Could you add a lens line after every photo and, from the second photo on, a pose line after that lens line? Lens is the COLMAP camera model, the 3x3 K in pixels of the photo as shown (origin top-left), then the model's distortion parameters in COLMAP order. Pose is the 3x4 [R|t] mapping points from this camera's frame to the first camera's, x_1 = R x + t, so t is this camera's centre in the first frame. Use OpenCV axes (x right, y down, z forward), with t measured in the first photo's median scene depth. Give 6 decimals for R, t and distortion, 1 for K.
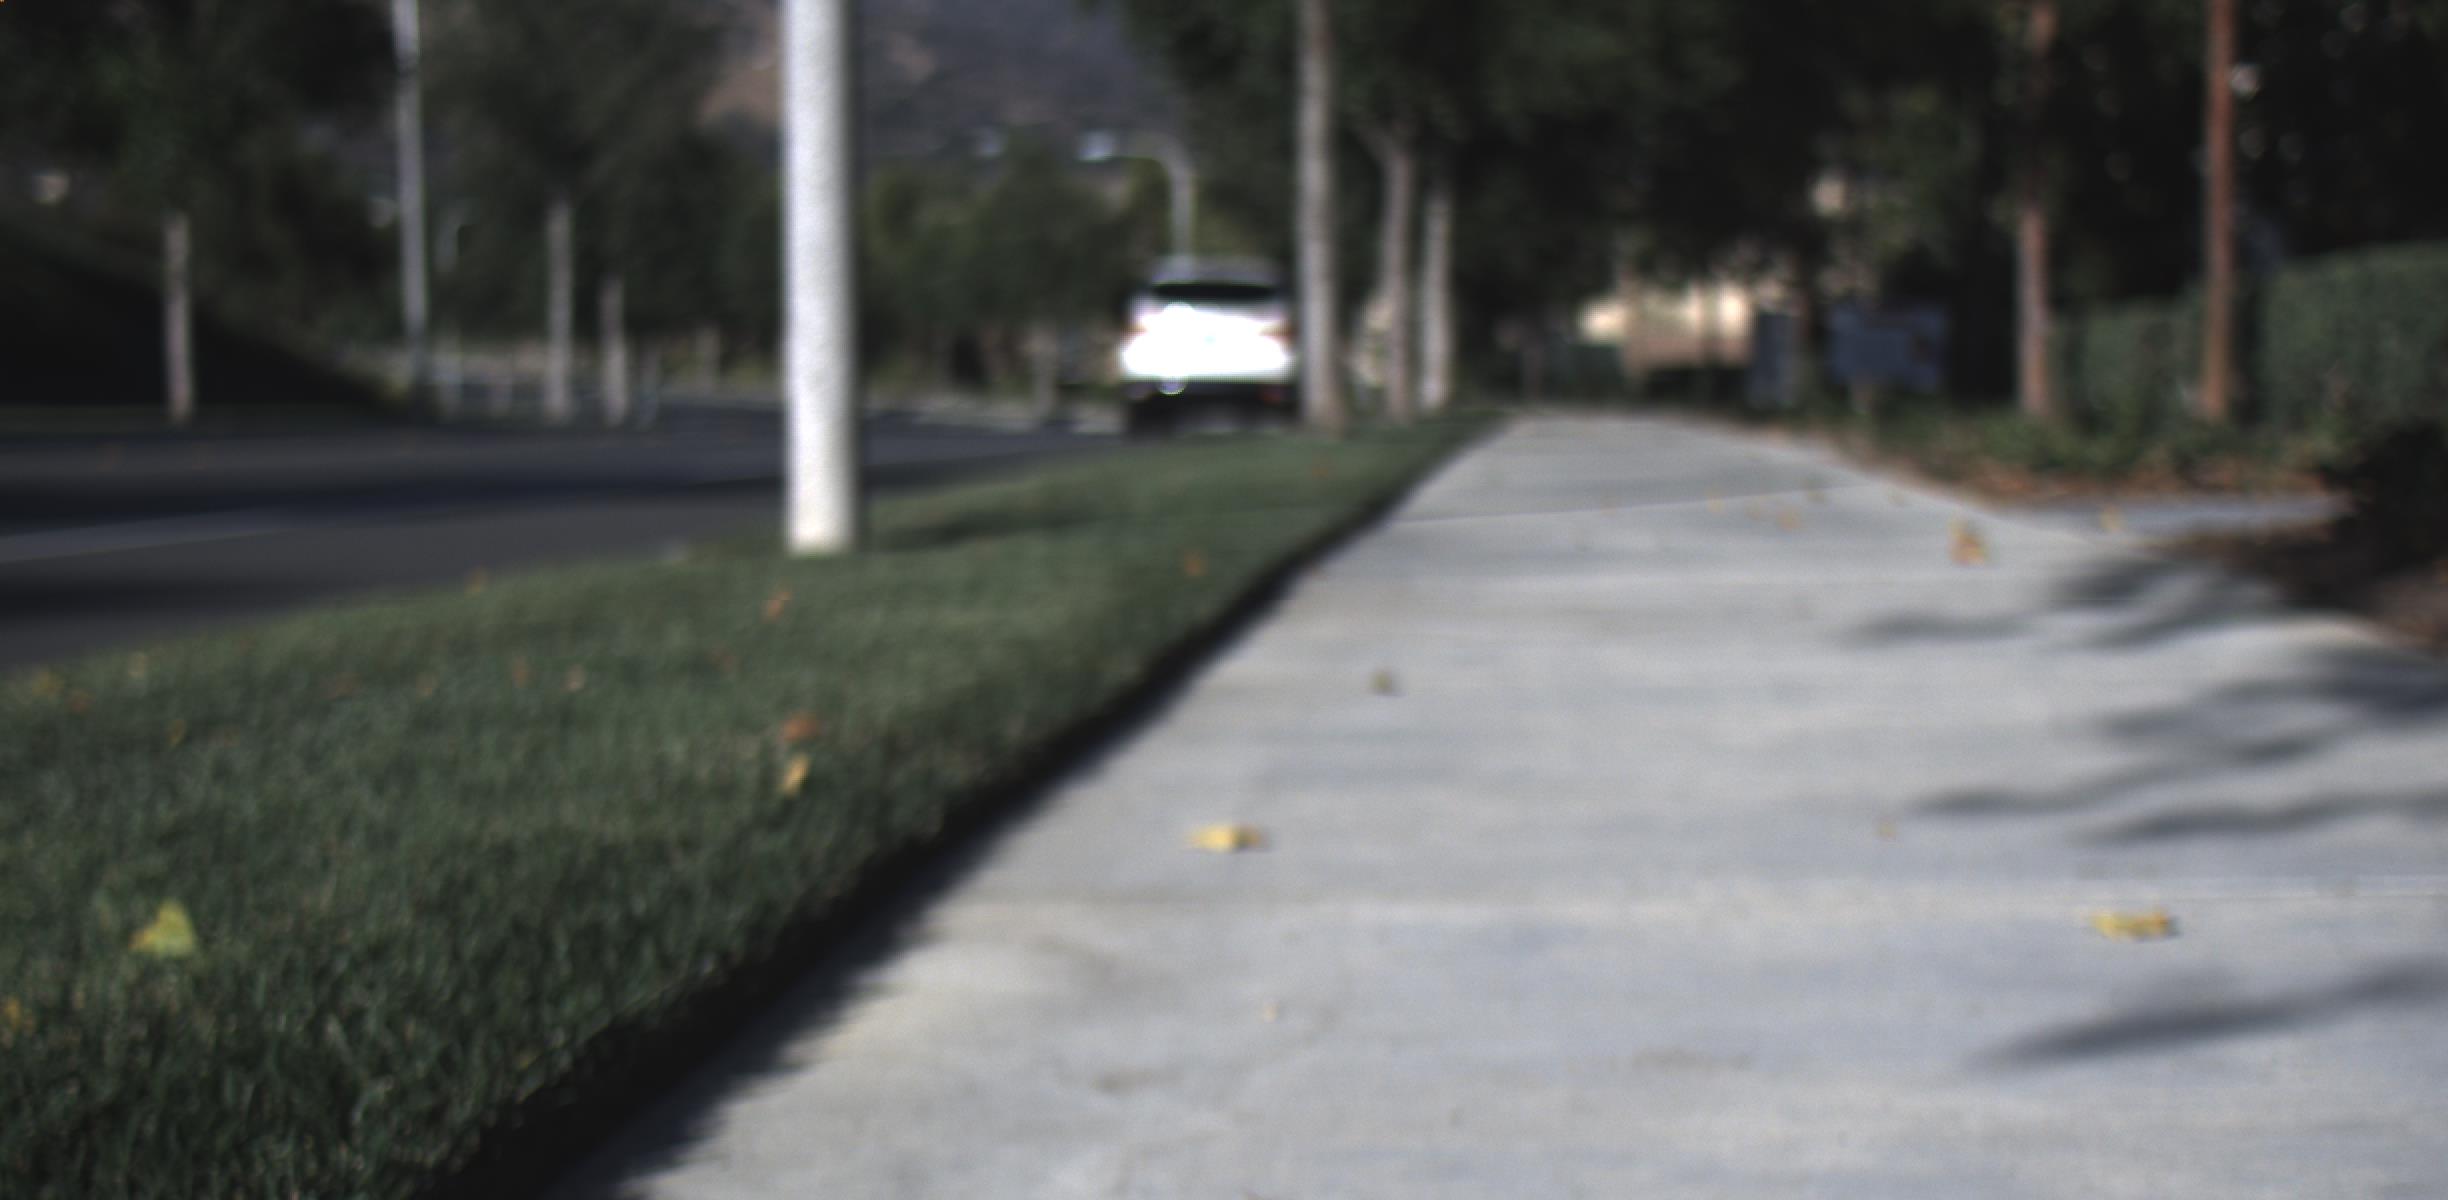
lens RADIAL K [[4246.7, 0, 1232.1], [0, 4246.7, 845.3], [0, 0, 1]] dist [-0.092616, 0.538602]
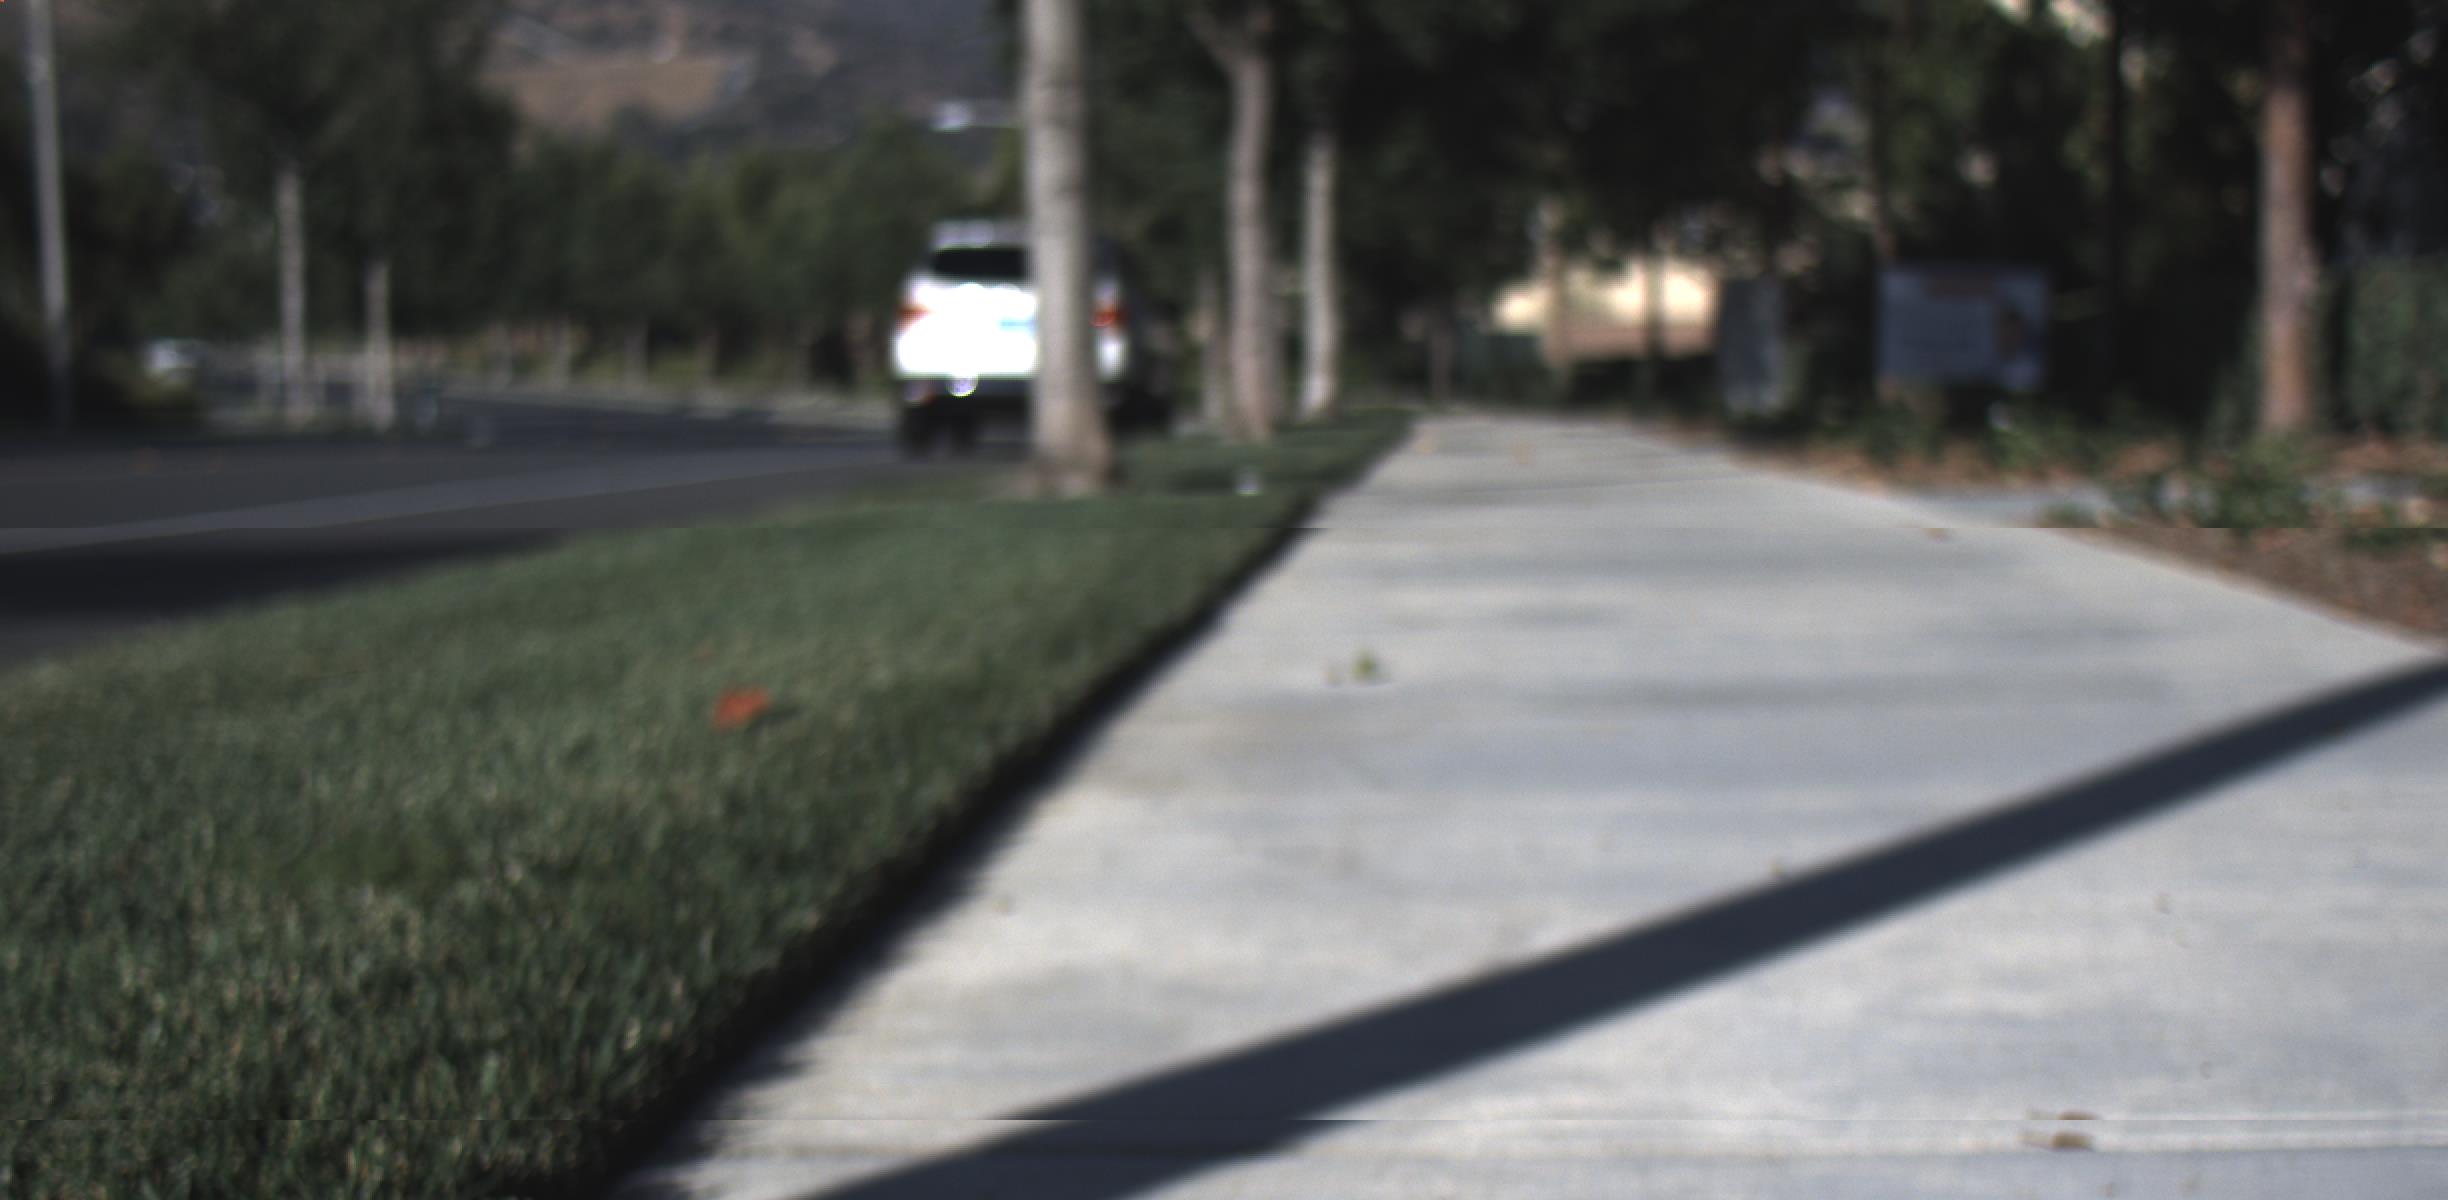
lens RADIAL K [[4246.7, 0, 1232.1], [0, 4246.7, 845.3], [0, 0, 1]] dist [-0.092616, 0.538602]
pose [[0.999764, -0.005326, 0.021046, 0.016962], [0.005301, 0.999985, 0.001216, -0.026567], [-0.021052, -0.001104, 0.999778, 0.237891]]
